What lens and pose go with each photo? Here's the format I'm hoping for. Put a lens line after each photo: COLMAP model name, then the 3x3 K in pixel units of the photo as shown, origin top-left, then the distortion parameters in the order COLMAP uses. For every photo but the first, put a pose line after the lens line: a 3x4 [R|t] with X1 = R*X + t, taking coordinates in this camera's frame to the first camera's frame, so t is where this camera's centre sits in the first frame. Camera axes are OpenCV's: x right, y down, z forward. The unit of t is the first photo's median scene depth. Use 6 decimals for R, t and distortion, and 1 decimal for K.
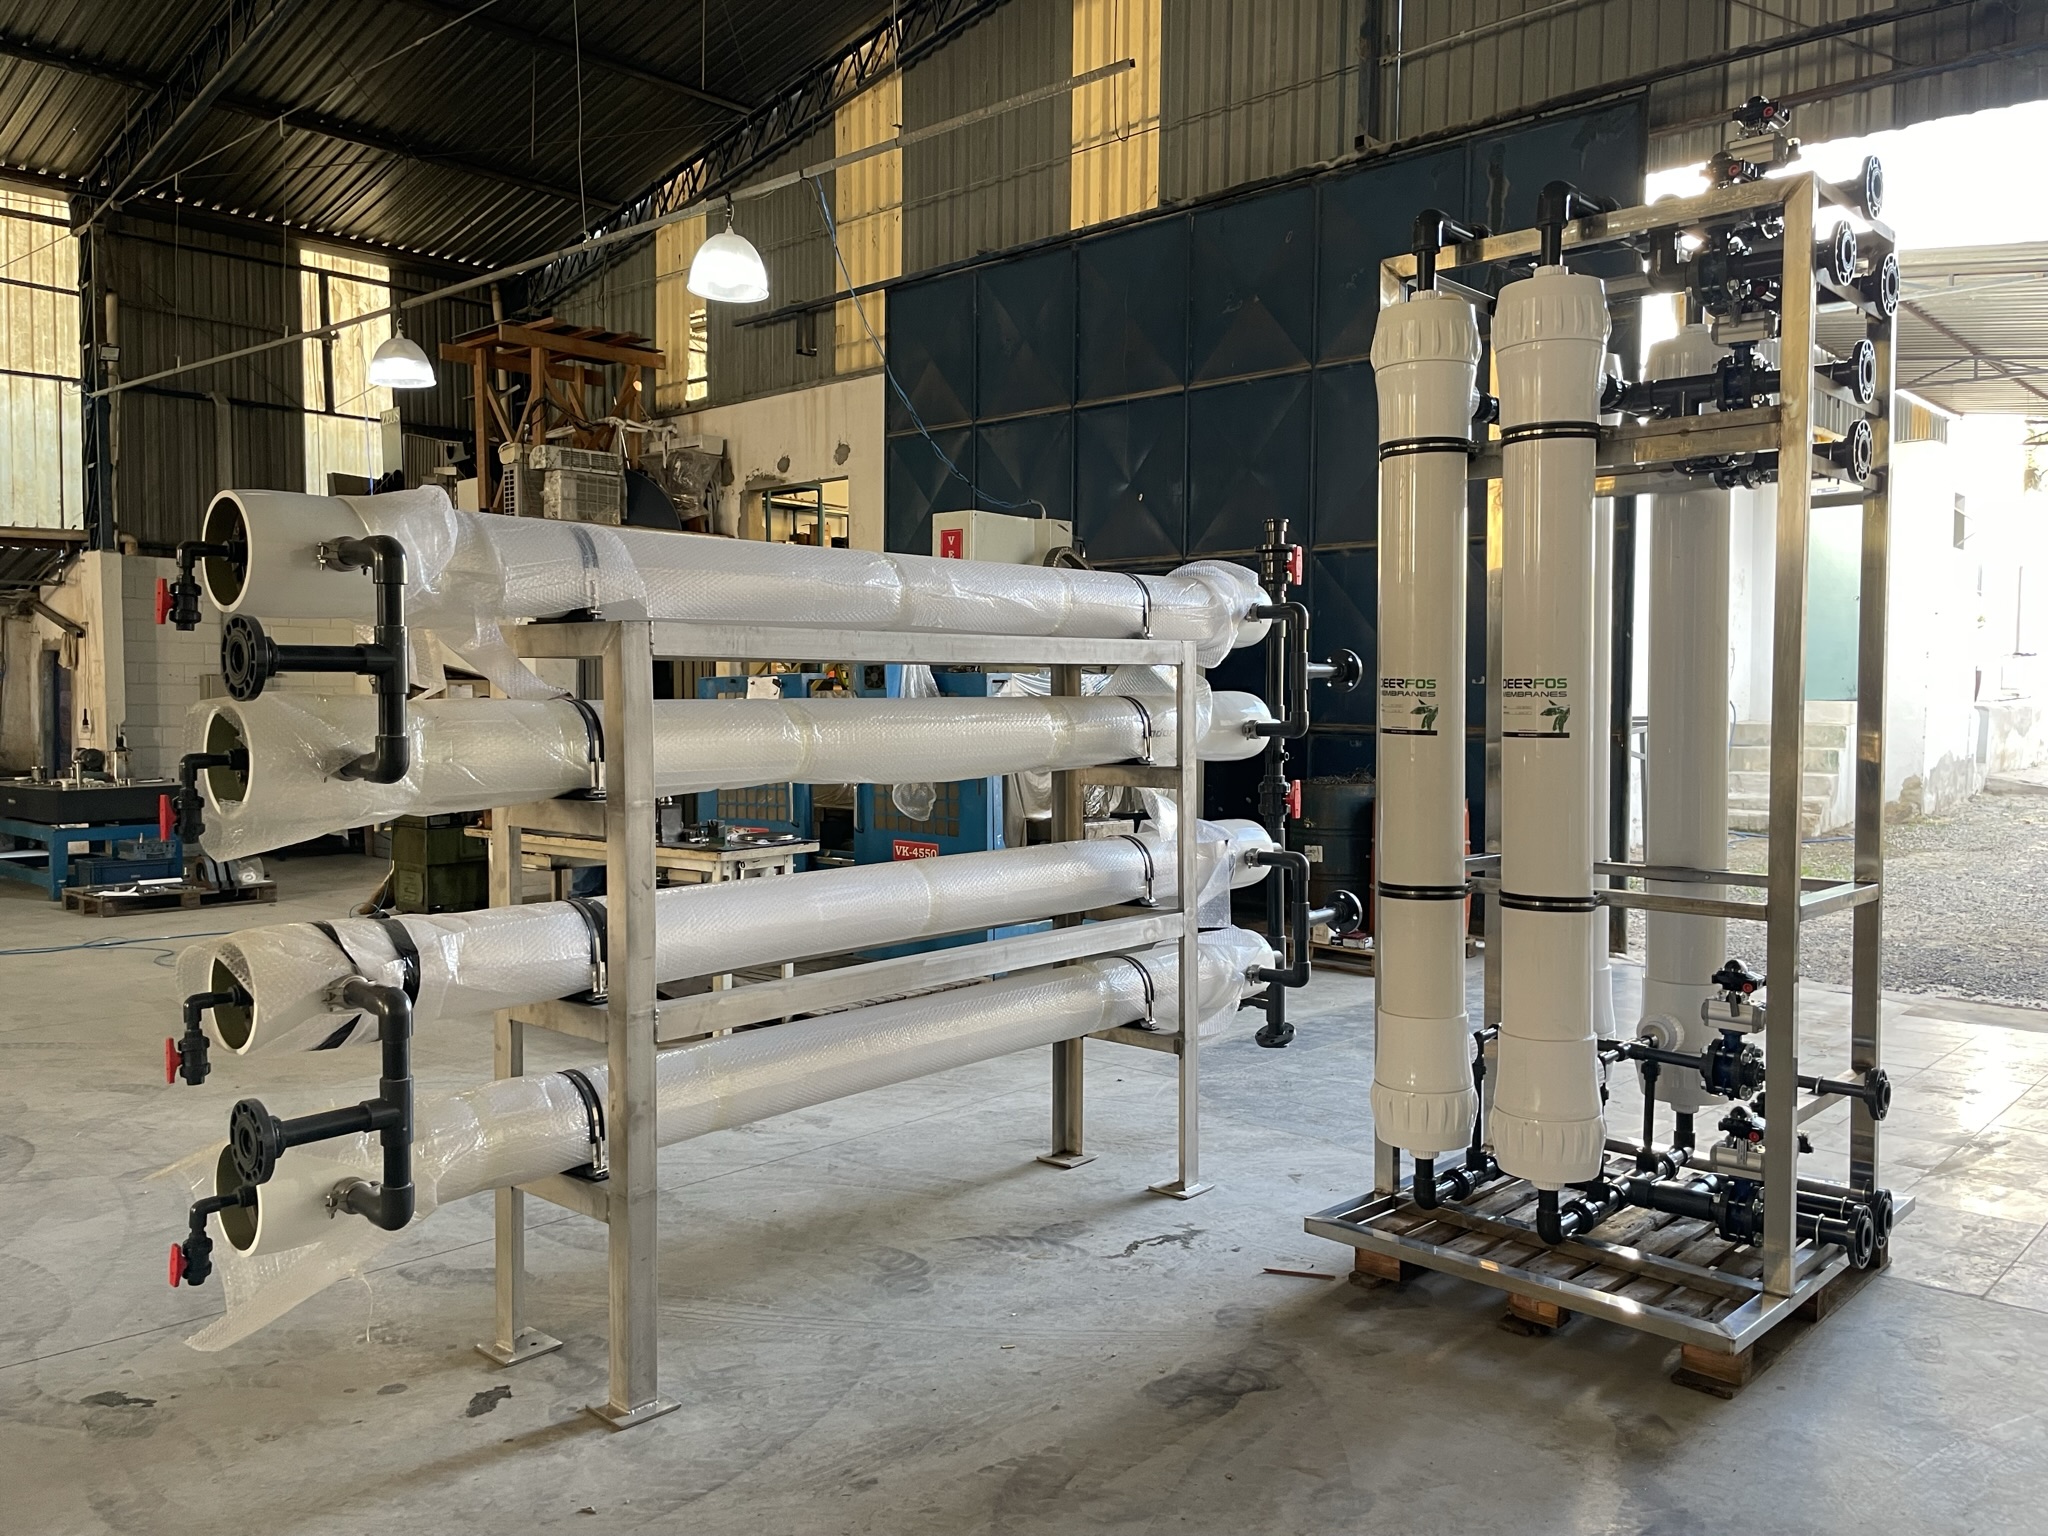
lens RADIAL K [[1553.2, 0, 1037.0], [0, 1553.2, 757.1], [0, 0, 1]] dist [0.086064, -0.117193]
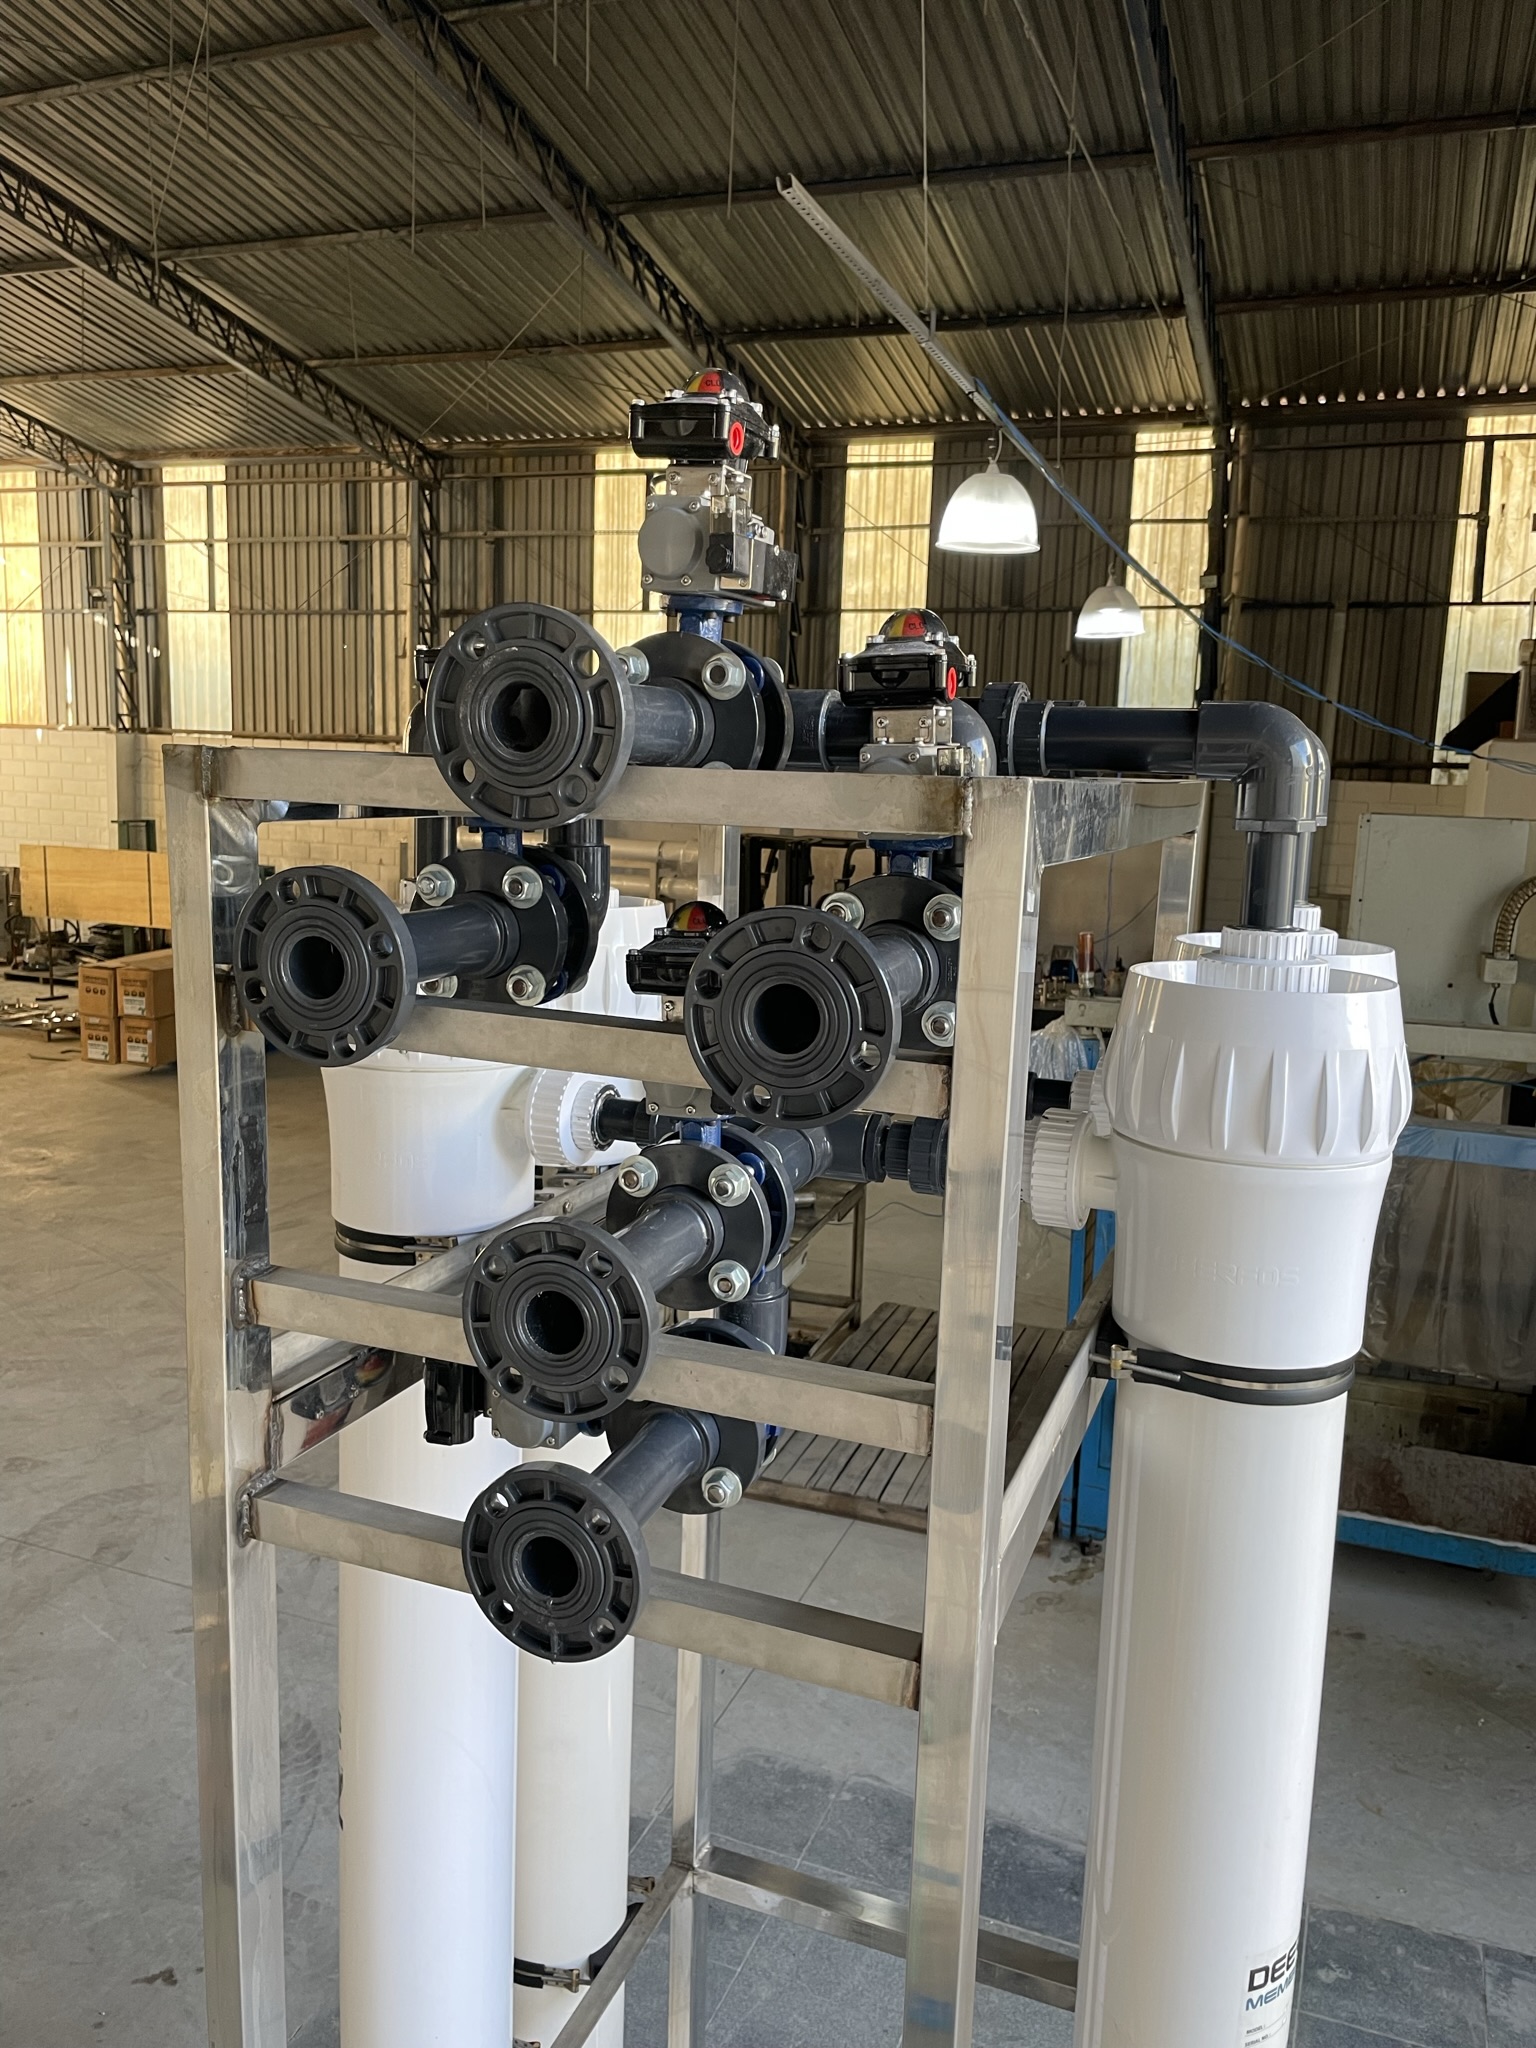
lens RADIAL K [[1551.5, 0, 768.0], [0, 1551.5, 1024.0], [0, 0, 1]] dist [0.086208, -0.117126]
pose [[0.357335, 0.115631, -0.926791, 0.246607], [-0.096404, 0.991573, 0.086544, -0.026094], [0.928987, 0.058421, 0.365471, 0.339869]]
